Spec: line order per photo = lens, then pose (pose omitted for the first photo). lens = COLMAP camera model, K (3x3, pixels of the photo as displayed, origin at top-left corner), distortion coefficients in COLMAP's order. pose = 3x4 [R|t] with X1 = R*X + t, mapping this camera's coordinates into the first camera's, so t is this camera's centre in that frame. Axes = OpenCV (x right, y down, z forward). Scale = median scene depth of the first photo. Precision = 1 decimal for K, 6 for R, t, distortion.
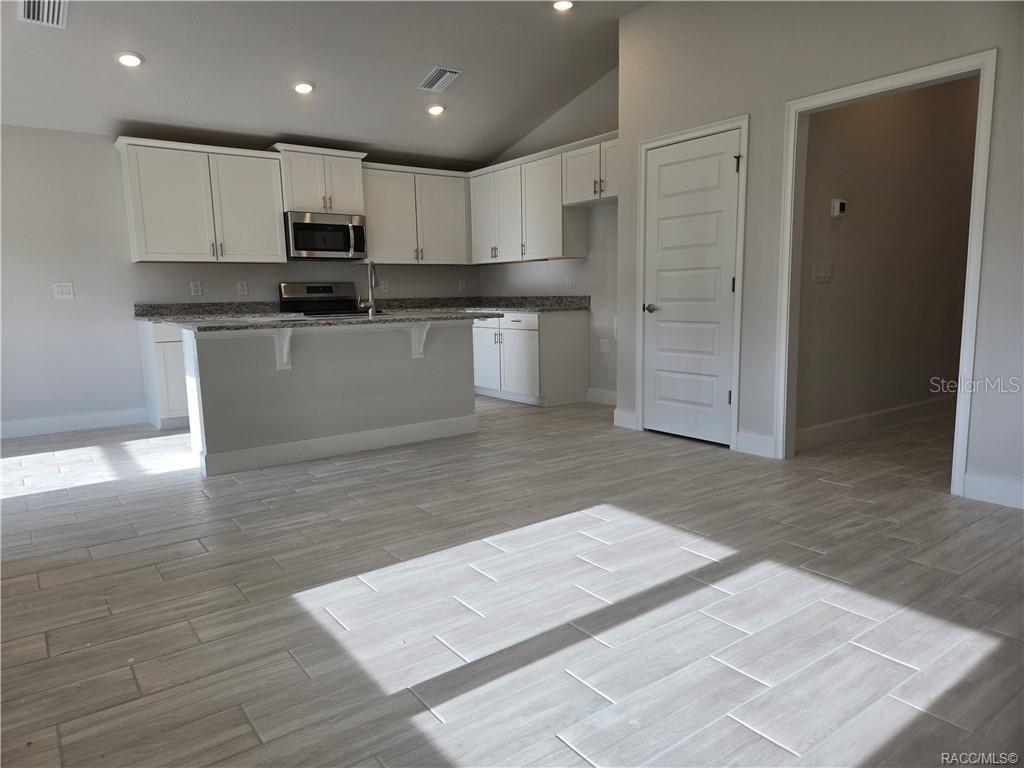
lens RADIAL K [[698.0, 0, 507.9], [0, 698.0, 391.3], [0, 0, 1]] dist [0.032092, -0.000147]
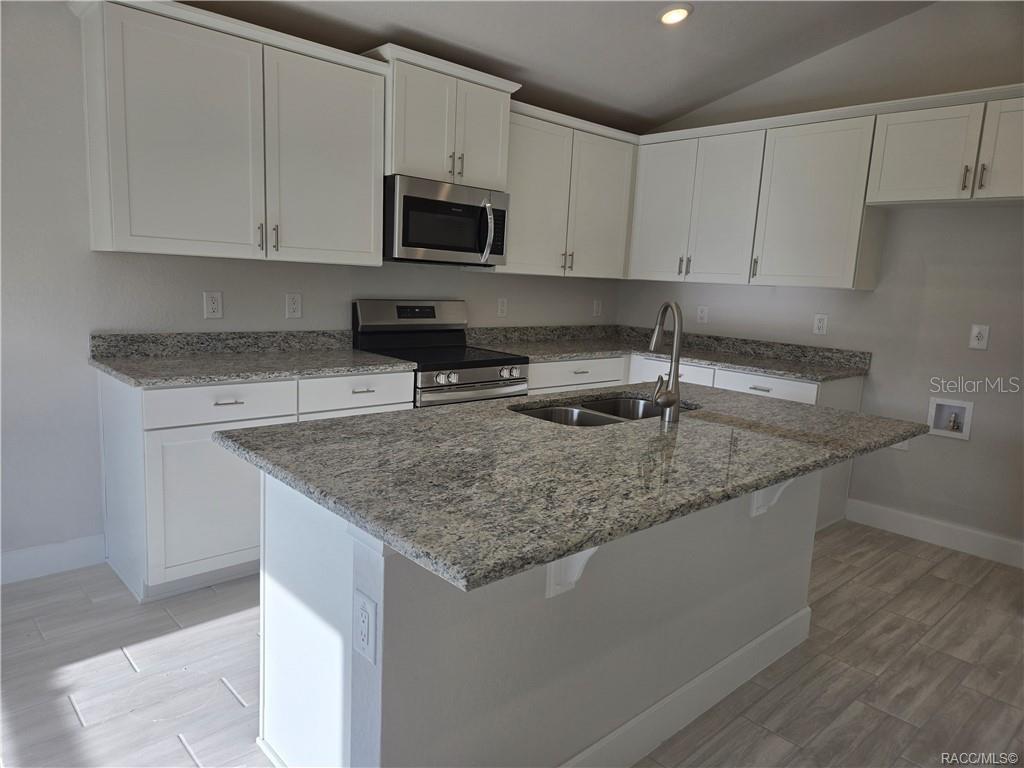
lens RADIAL K [[687.0, 0, 512.0], [0, 687.0, 384.0], [0, 0, 1]] dist [0.027683, -0.002938]
pose [[0.989302, 0.048031, 0.137748, -0.284423], [-0.050708, 0.998585, 0.015993, -0.104942], [-0.136785, -0.022807, 0.990338, 0.445825]]
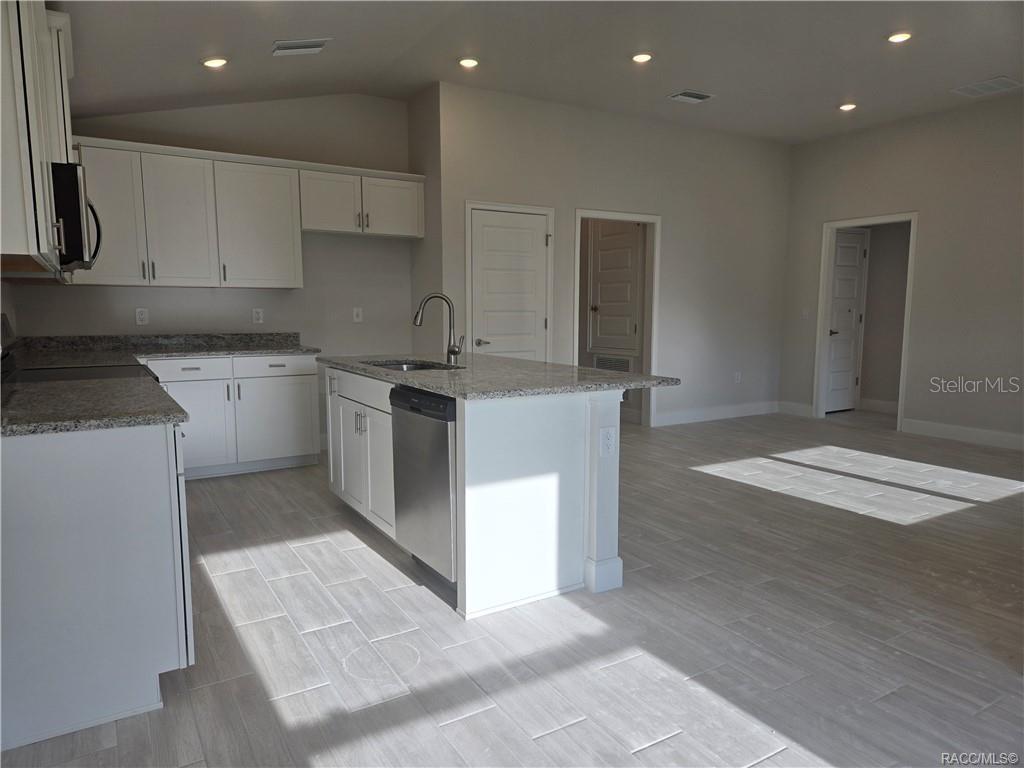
lens RADIAL K [[698.0, 0, 507.9], [0, 698.0, 391.3], [0, 0, 1]] dist [0.032092, -0.000147]
pose [[0.061937, -0.098805, 0.993177, -0.766267], [0.137996, 0.986379, 0.089523, -0.108196], [-0.988494, 0.131510, 0.074728, 0.693121]]
